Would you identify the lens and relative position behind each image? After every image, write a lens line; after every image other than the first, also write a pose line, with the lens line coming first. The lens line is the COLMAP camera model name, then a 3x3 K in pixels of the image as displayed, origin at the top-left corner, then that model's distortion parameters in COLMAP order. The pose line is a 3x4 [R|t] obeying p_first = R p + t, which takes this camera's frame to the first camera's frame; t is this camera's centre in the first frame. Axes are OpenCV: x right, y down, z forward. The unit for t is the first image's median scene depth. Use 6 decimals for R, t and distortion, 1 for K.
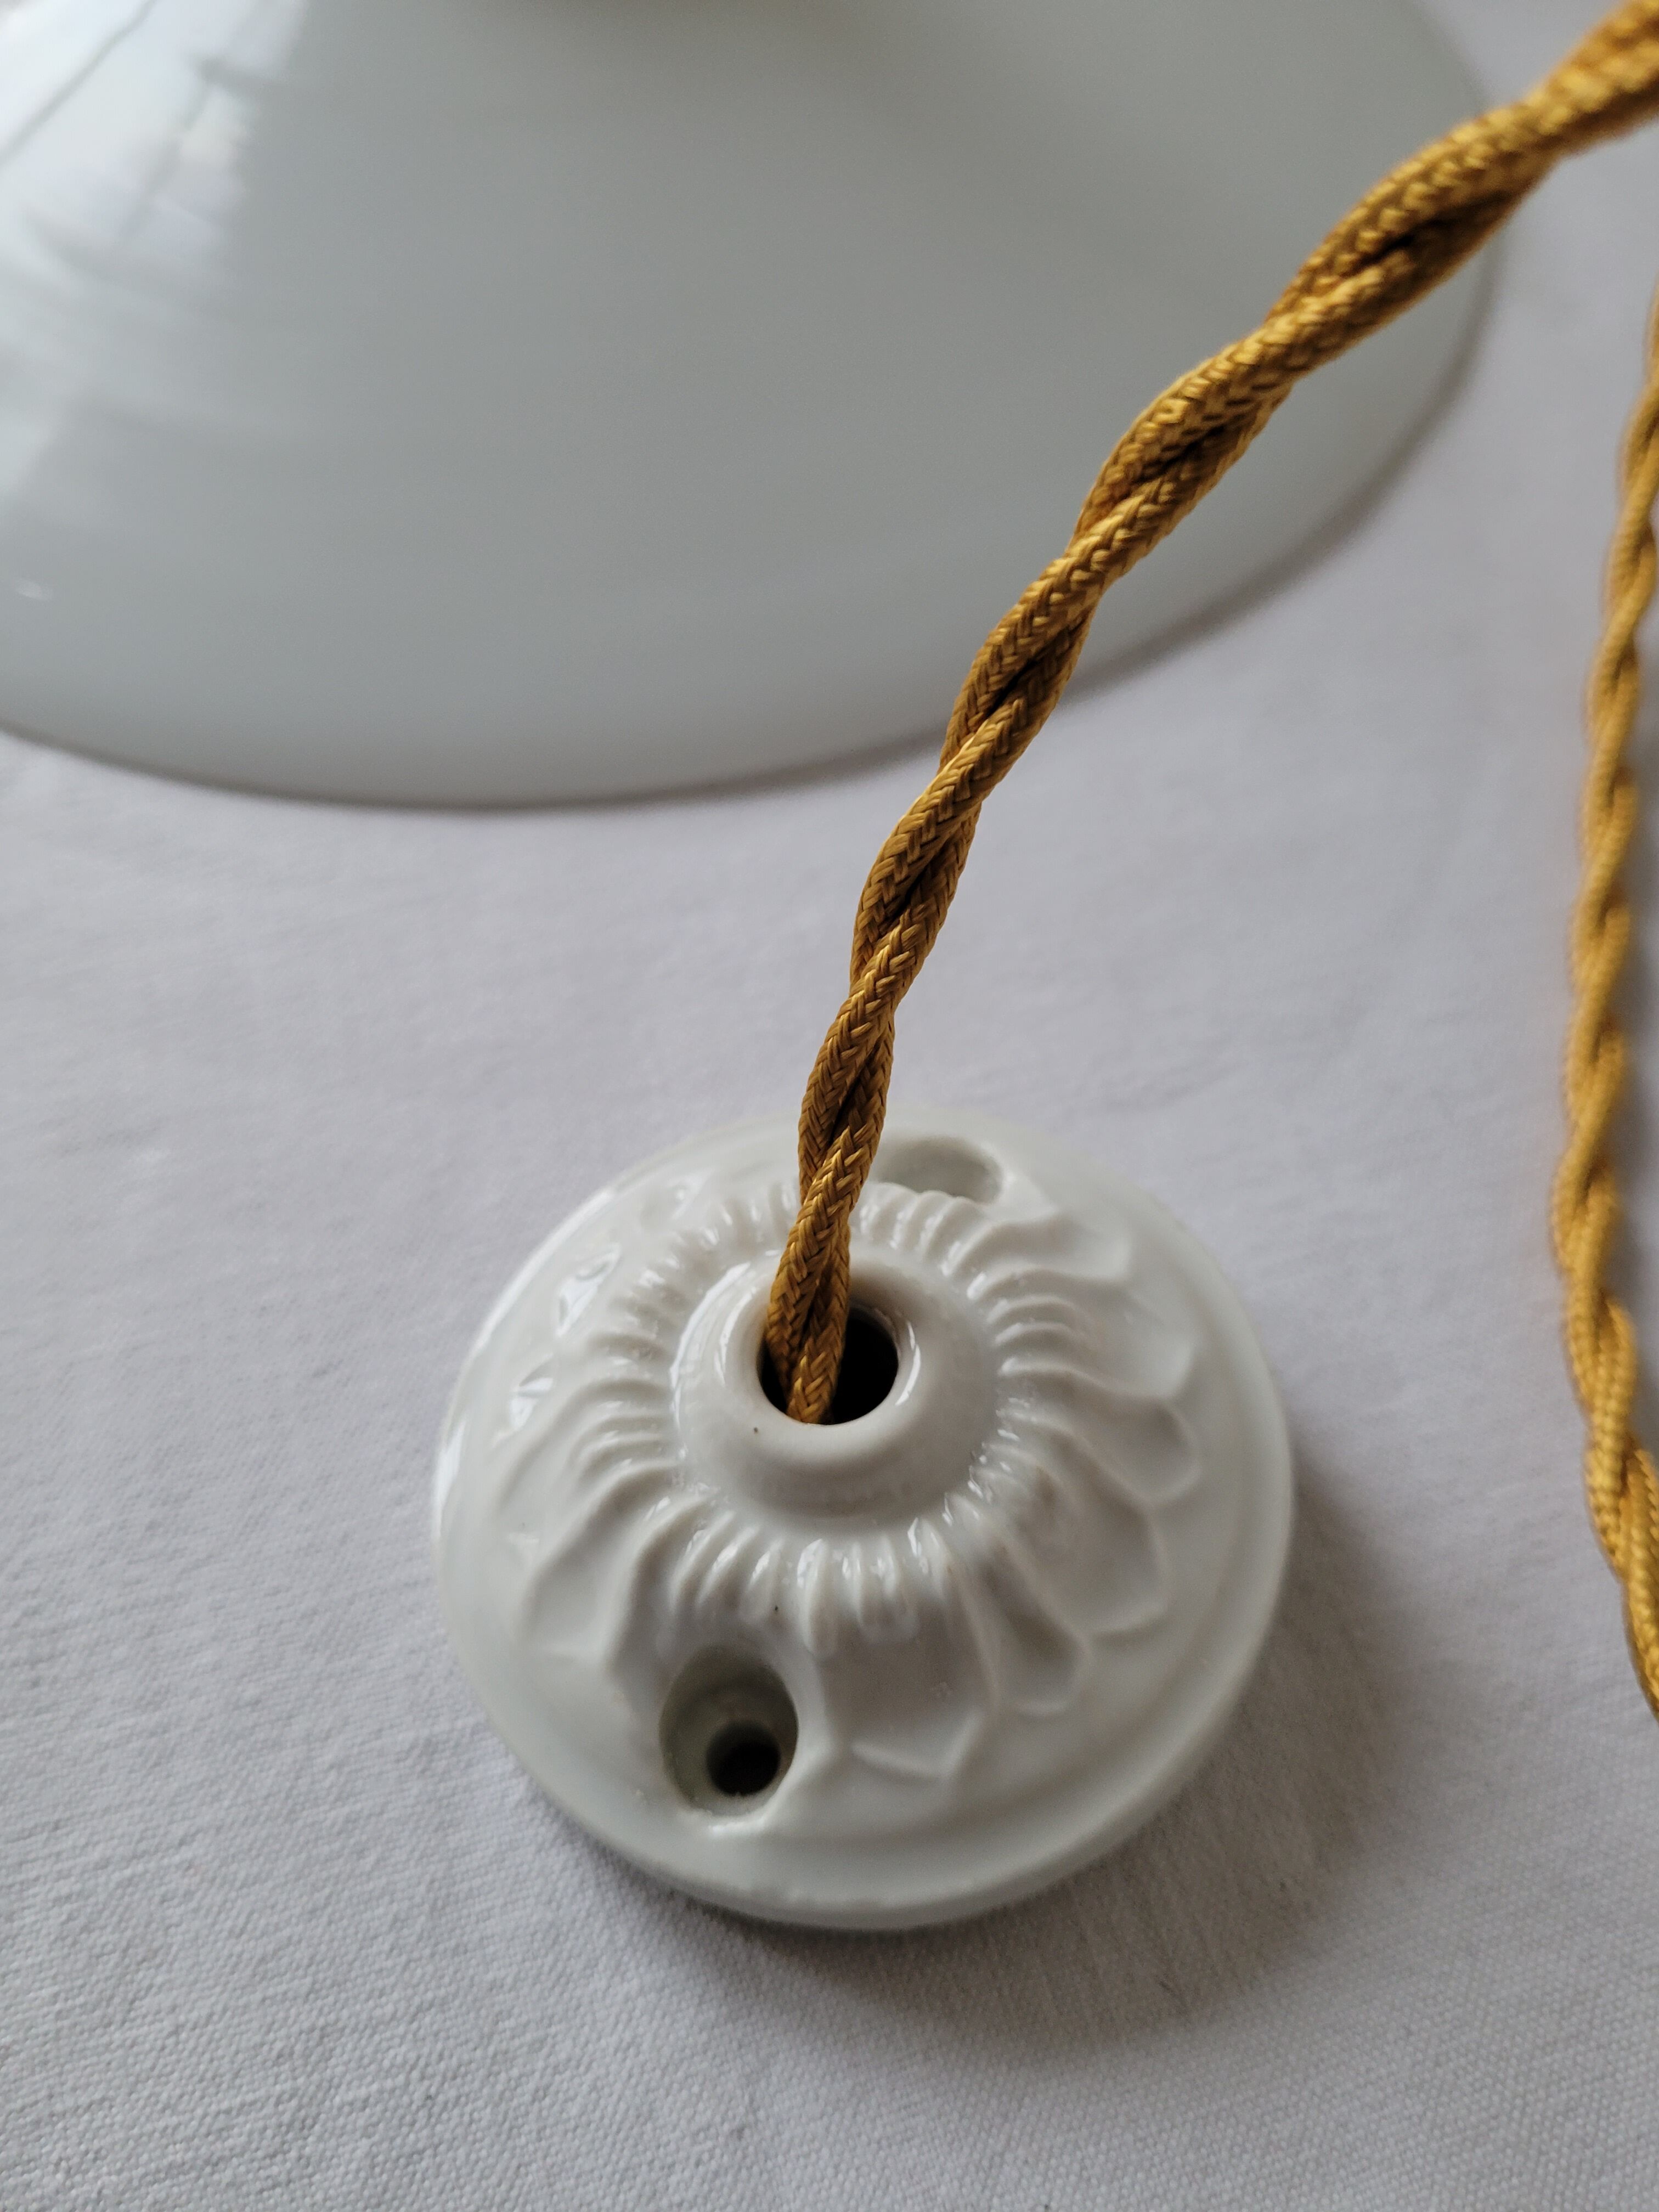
lens RADIAL K [[1846.2, 0, 821.3], [0, 1846.2, 1113.2], [0, 0, 1]] dist [-0.060756, -0.002436]
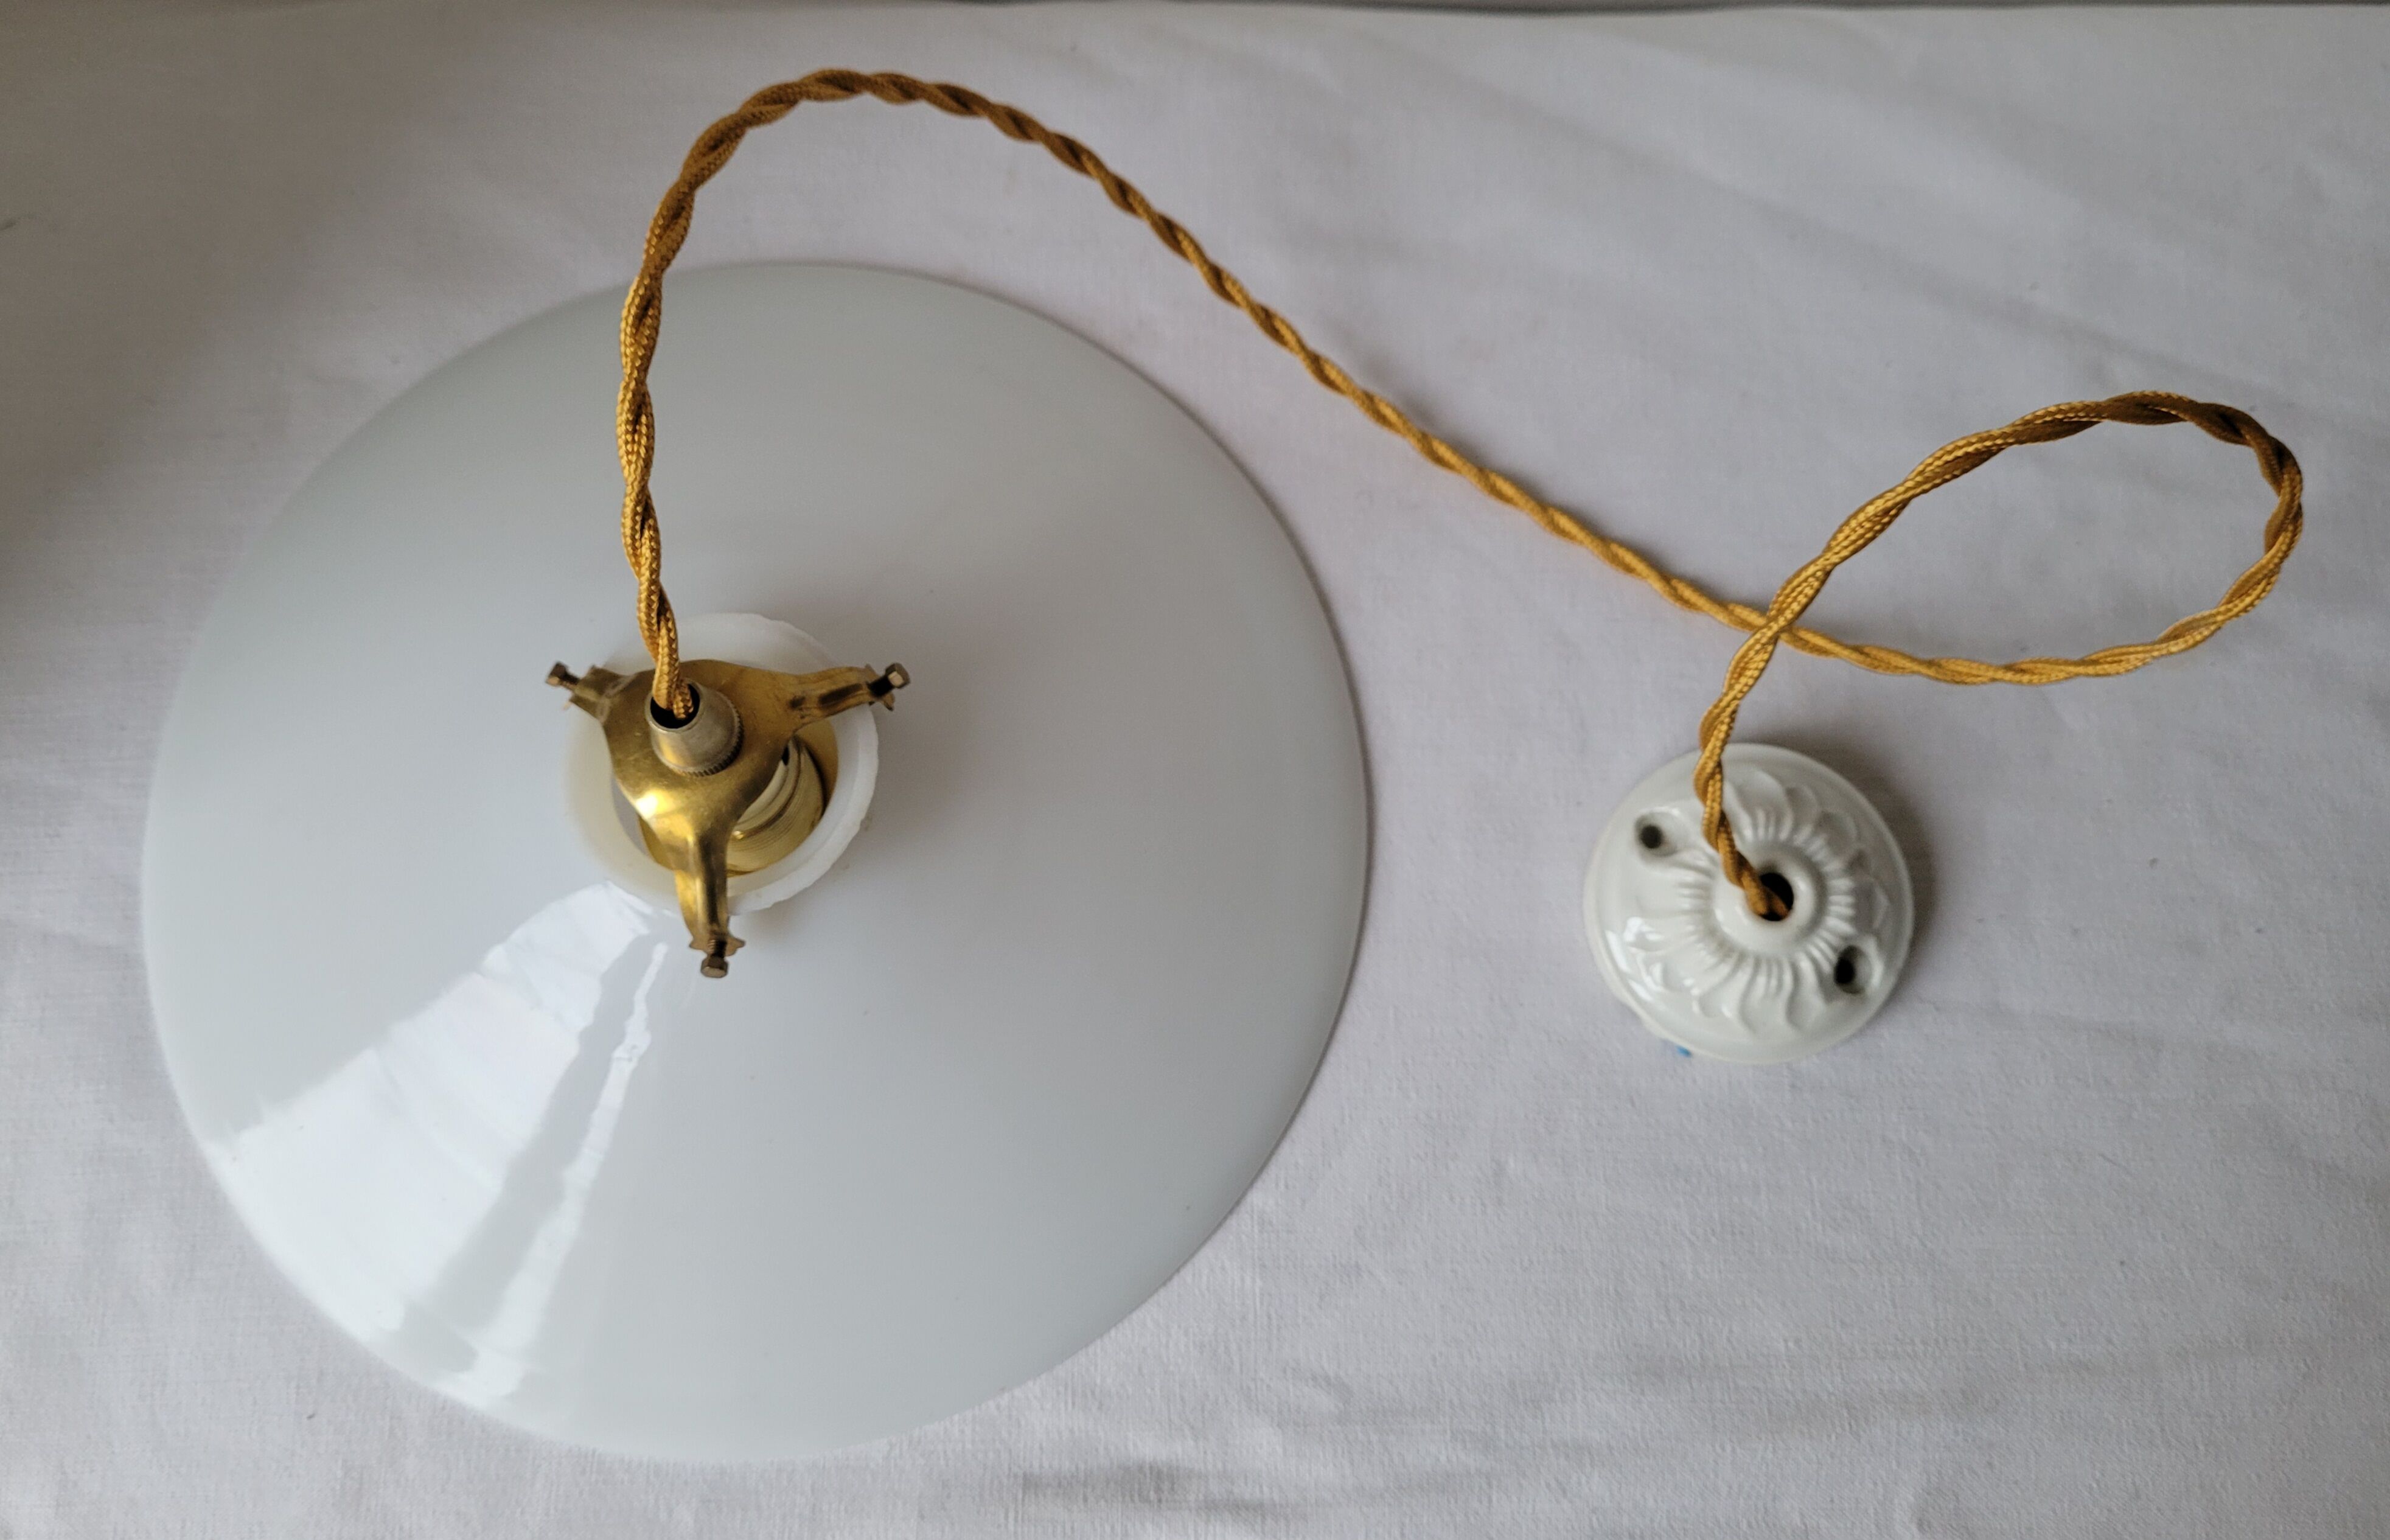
lens RADIAL K [[1848.2, 0, 1196.2], [0, 1848.2, 753.5], [0, 0, 1]] dist [0.002626, -0.000166]
pose [[0.275108, -0.923438, 0.267540, -0.746722], [0.770282, 0.378231, 0.513427, -1.952654], [-0.575310, 0.064833, 0.815362, -0.760469]]
